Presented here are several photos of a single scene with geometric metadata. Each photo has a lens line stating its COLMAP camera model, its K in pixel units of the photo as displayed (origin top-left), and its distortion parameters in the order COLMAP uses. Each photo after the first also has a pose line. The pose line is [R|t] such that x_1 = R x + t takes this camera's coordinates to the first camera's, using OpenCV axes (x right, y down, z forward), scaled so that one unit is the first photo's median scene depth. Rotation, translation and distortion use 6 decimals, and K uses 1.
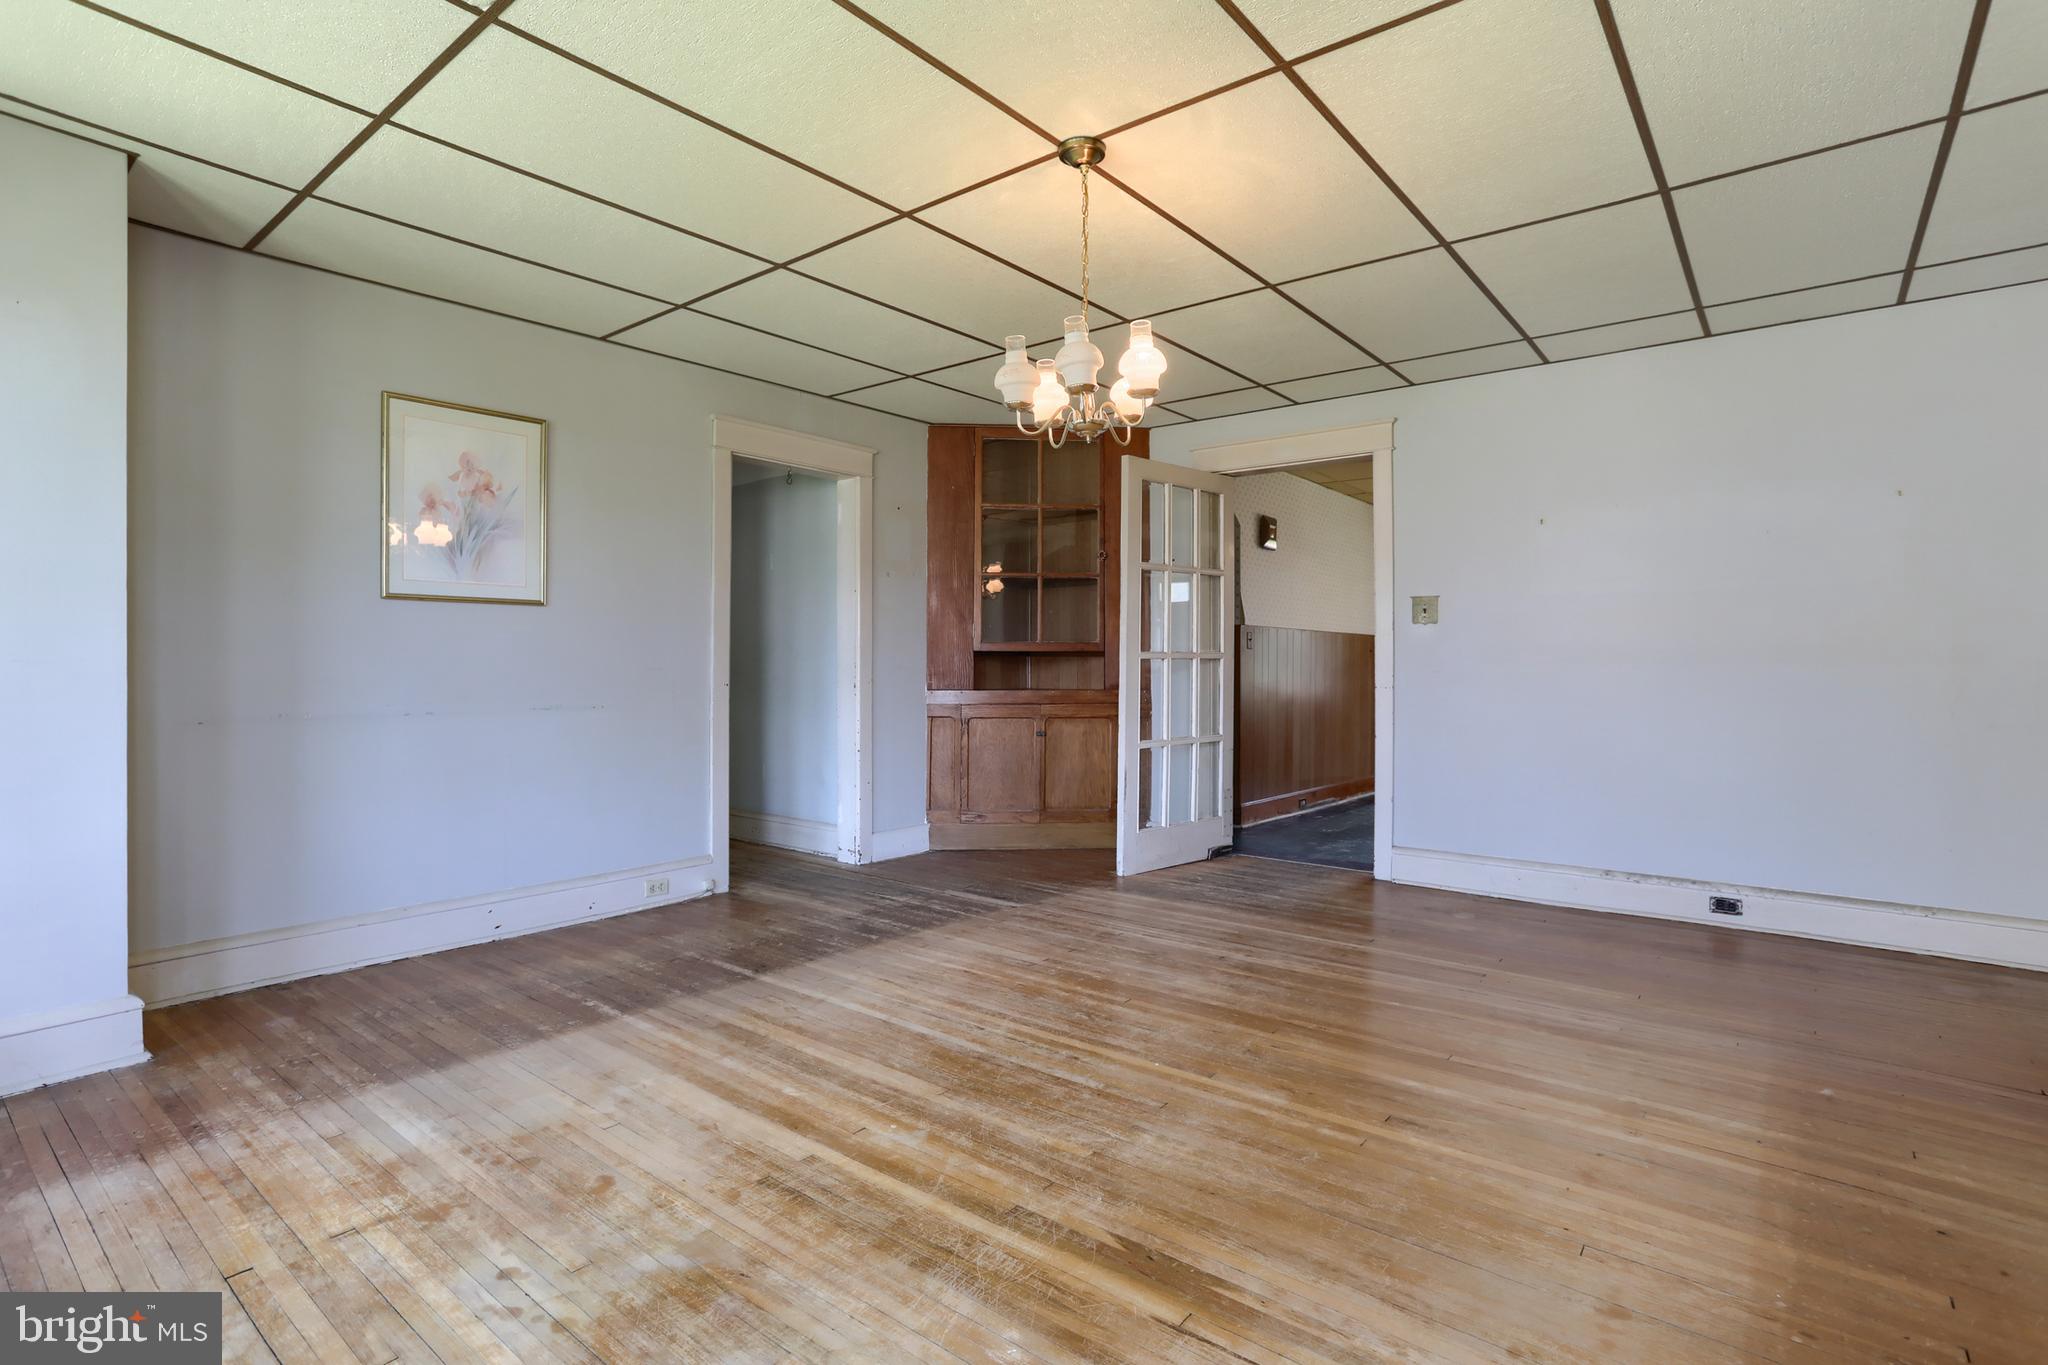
lens RADIAL K [[1018.2, 0, 1020.5], [0, 1018.2, 673.6], [0, 0, 1]] dist [-0.023092, 0.003701]
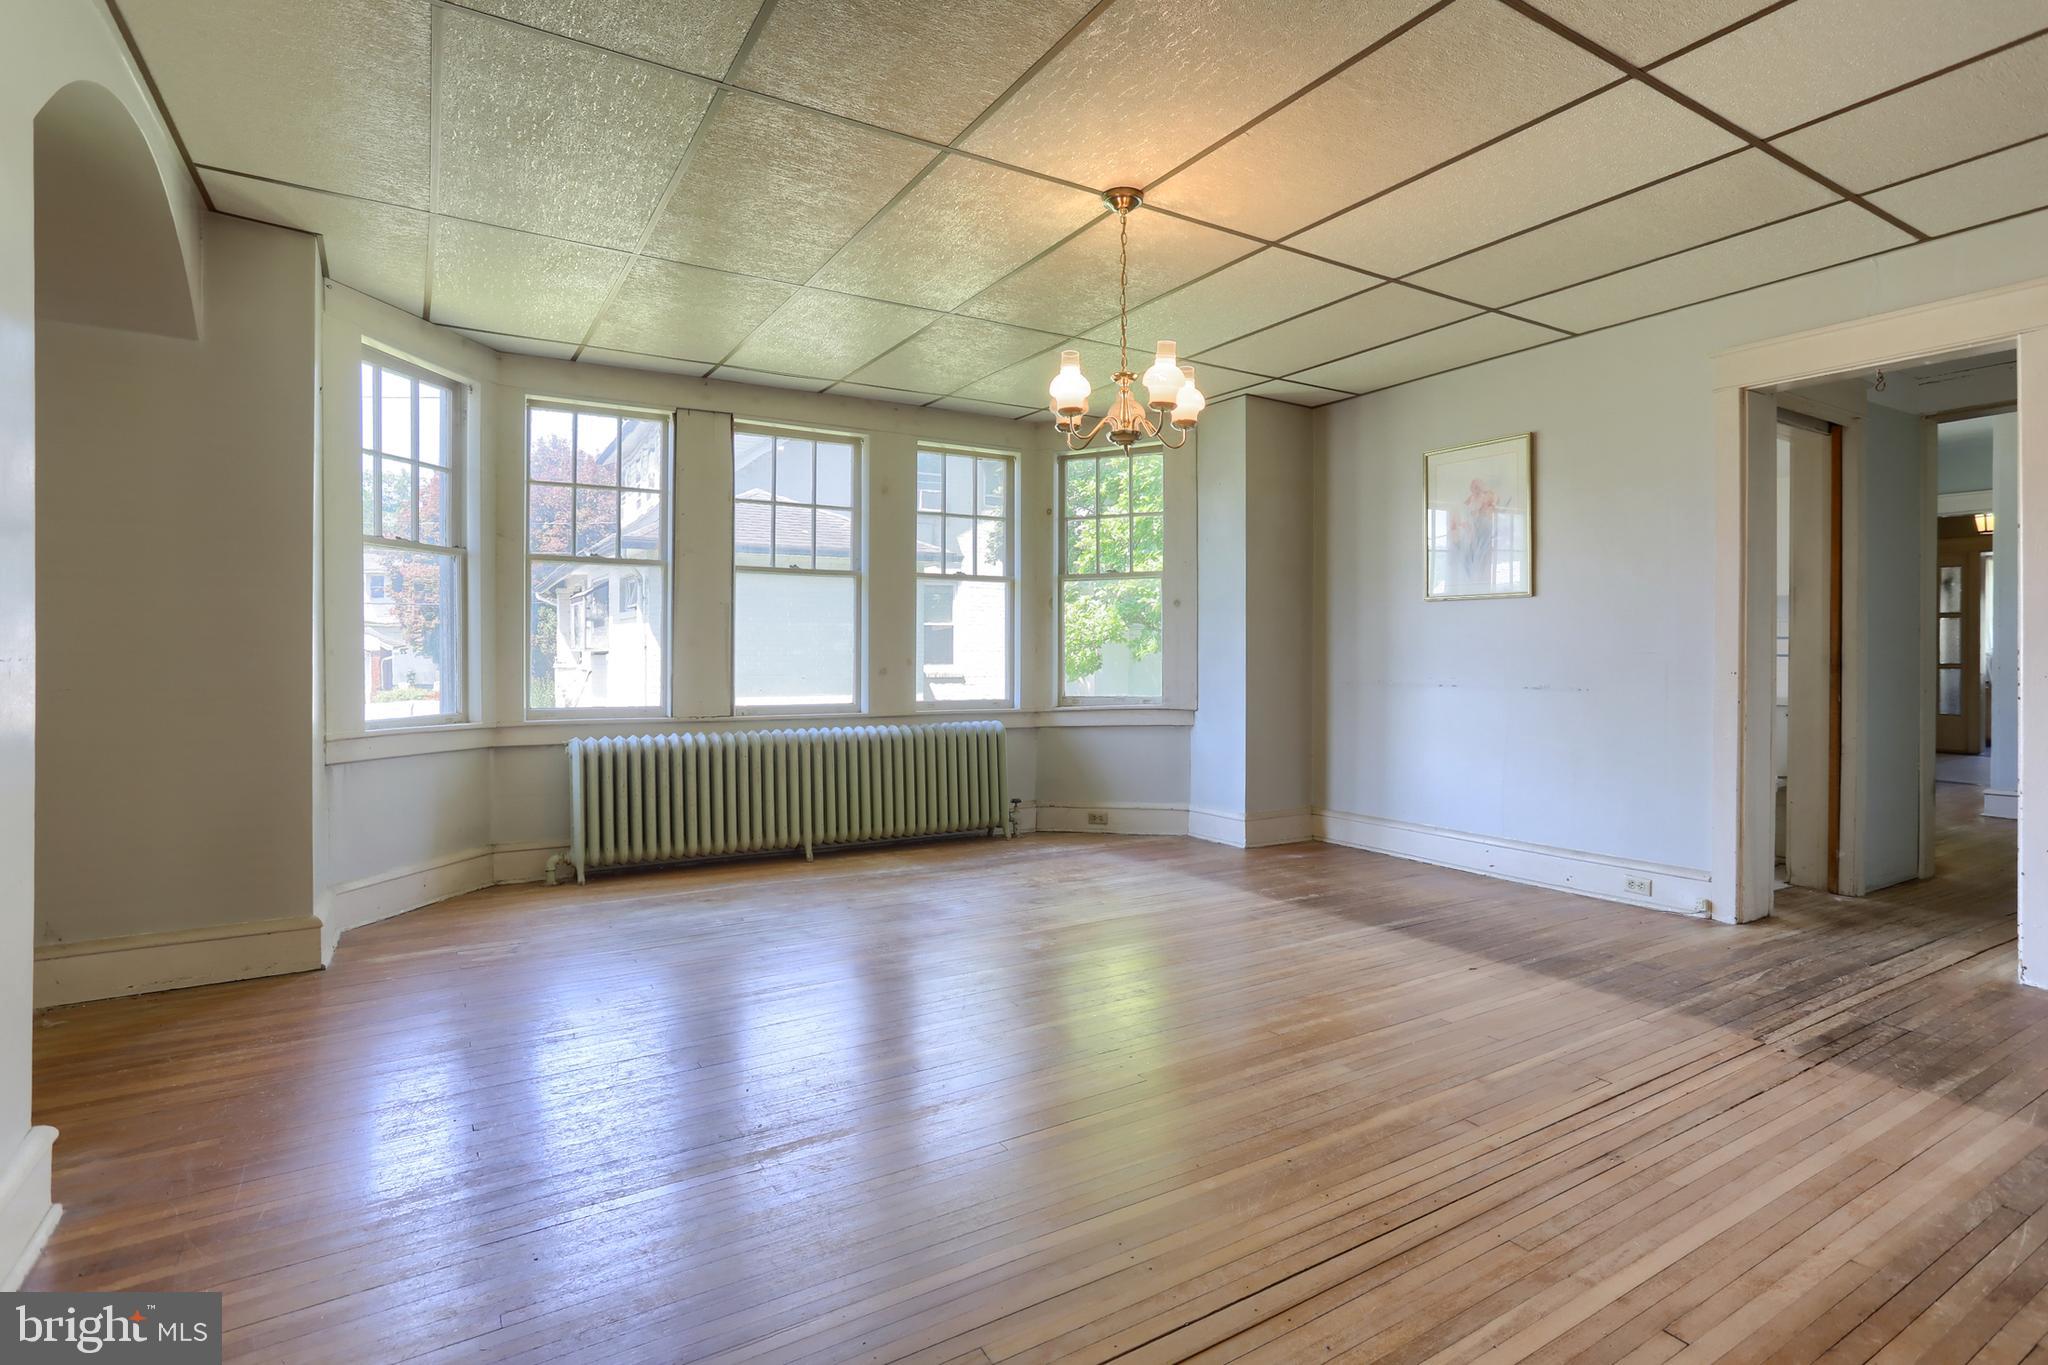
lens RADIAL K [[1018.2, 0, 1028.4], [0, 1018.2, 666.8], [0, 0, 1]] dist [-0.023092, 0.003701]
pose [[-0.352500, 0.011364, -0.935743, 0.855169], [-0.003942, 0.999899, 0.013628, -0.001538], [0.935803, 0.008493, -0.352420, 0.958256]]
